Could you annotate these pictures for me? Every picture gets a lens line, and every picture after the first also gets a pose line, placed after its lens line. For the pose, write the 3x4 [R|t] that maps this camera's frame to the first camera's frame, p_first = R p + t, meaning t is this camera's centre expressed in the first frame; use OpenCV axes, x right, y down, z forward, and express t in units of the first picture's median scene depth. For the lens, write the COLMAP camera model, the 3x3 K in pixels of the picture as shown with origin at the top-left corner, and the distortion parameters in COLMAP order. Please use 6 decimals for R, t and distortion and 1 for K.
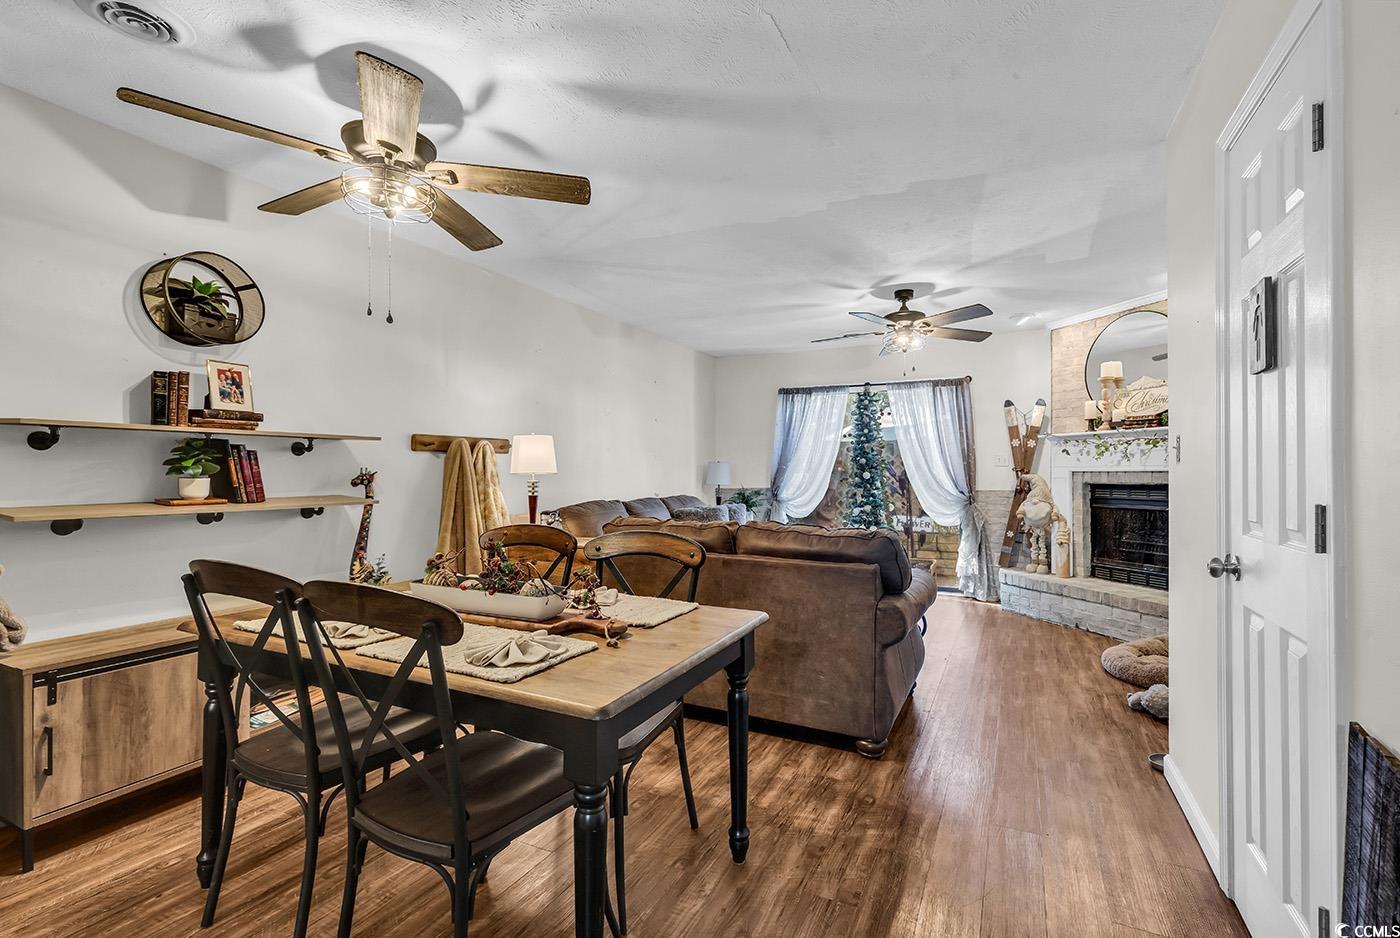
lens RADIAL K [[629.7, 0, 709.7], [0, 629.7, 471.1], [0, 0, 1]] dist [0.009014, -0.001490]
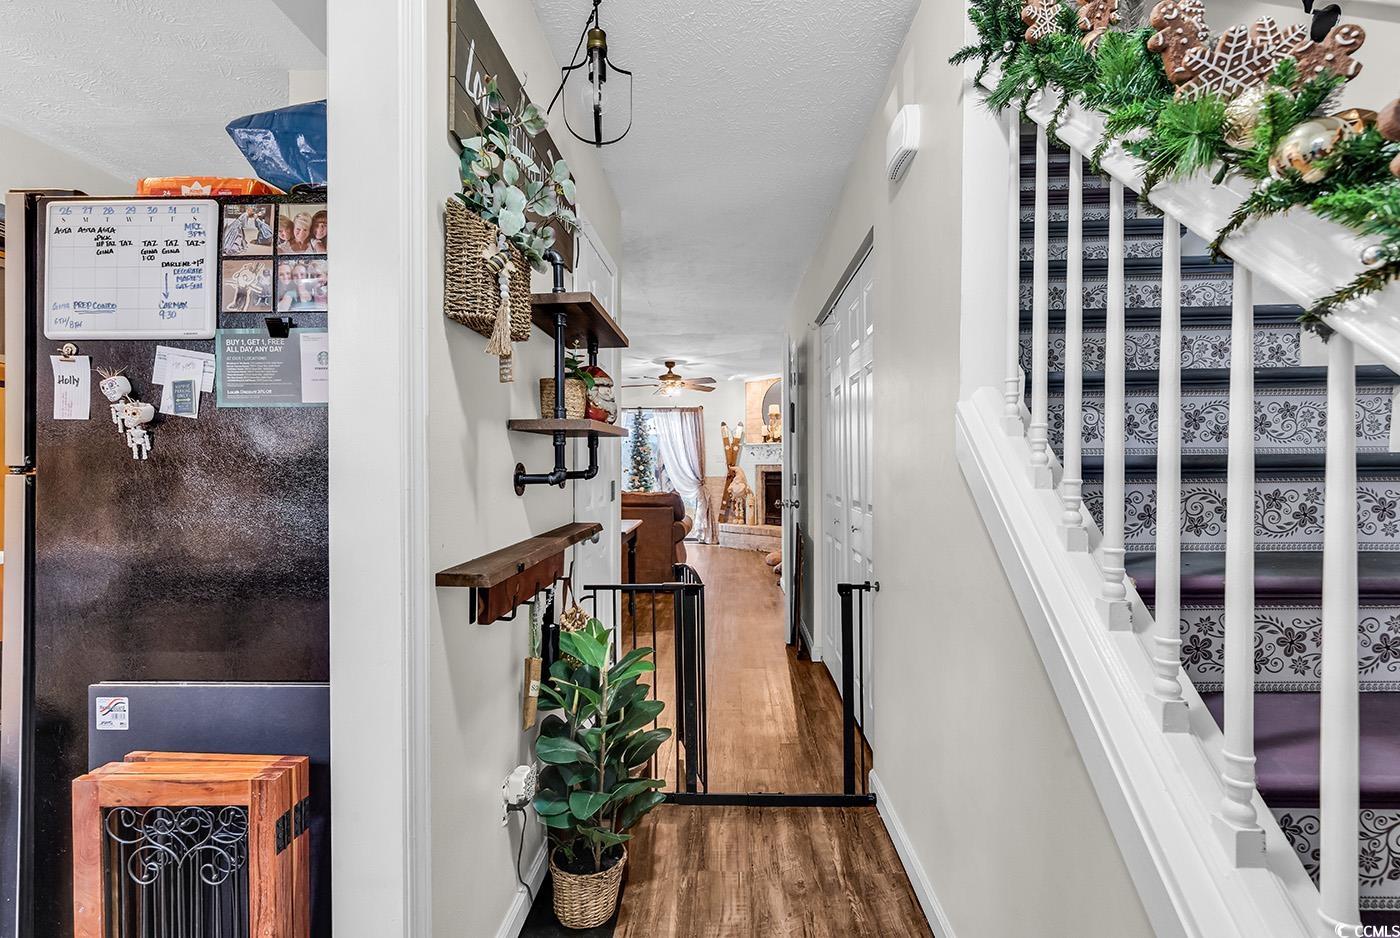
lens RADIAL K [[629.7, 0, 692.6], [0, 629.7, 469.2], [0, 0, 1]] dist [0.009014, -0.001490]
pose [[0.922657, -0.002419, 0.385613, -0.257121], [0.000986, 0.999992, 0.003914, 0.004801], [-0.385620, -0.003230, 0.922652, -0.531920]]
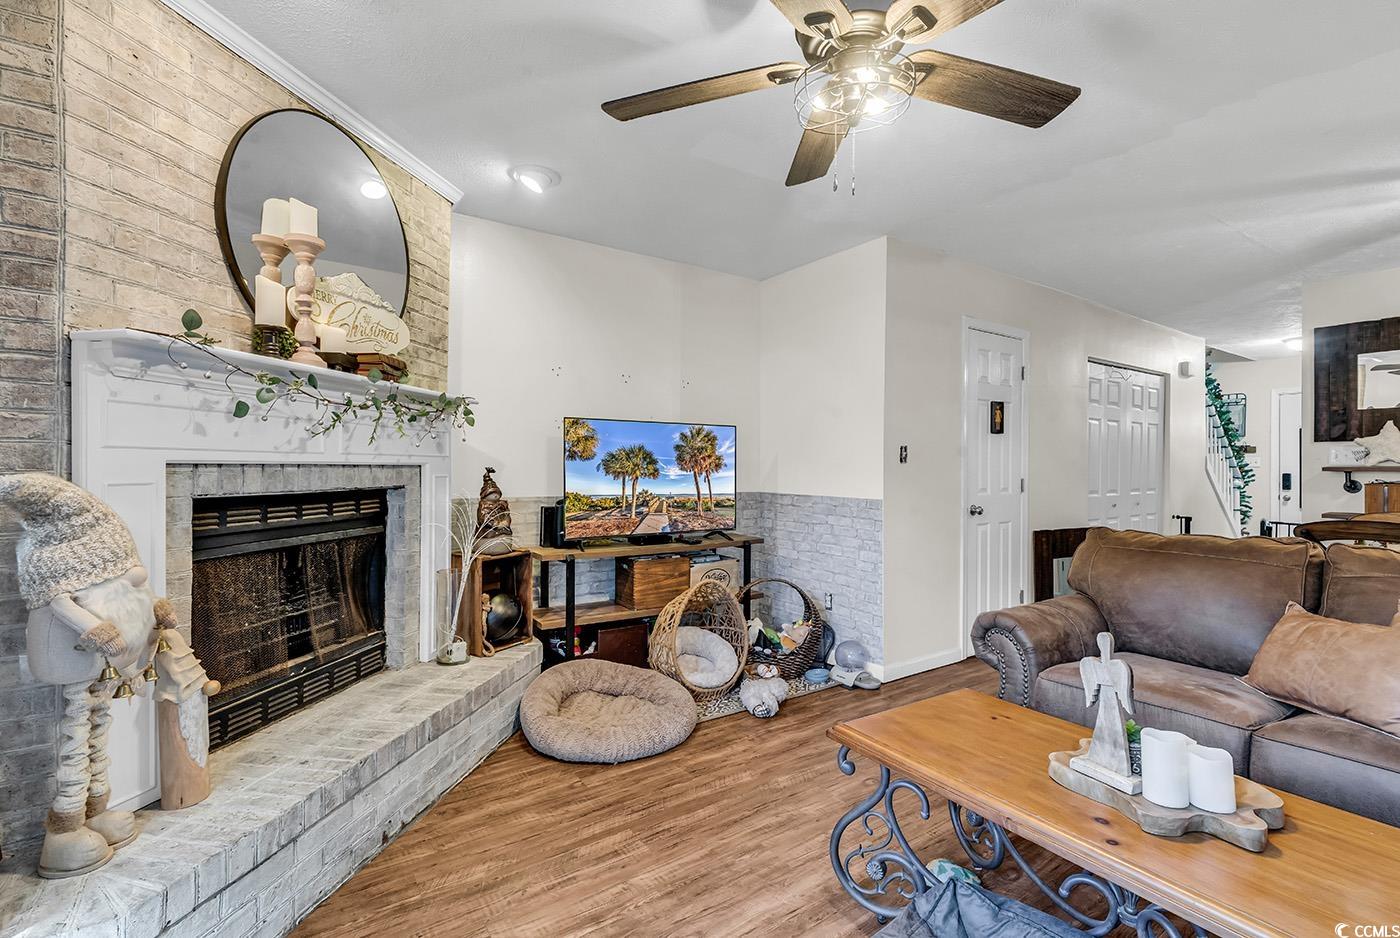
lens RADIAL K [[629.7, 0, 697.3], [0, 629.7, 472.5], [0, 0, 1]] dist [0.009014, -0.001490]
pose [[-0.867581, -0.001192, 0.497294, 0.174929], [0.000088, 0.999997, 0.002550, 0.004341], [-0.497296, 0.002256, -0.867578, 1.109478]]
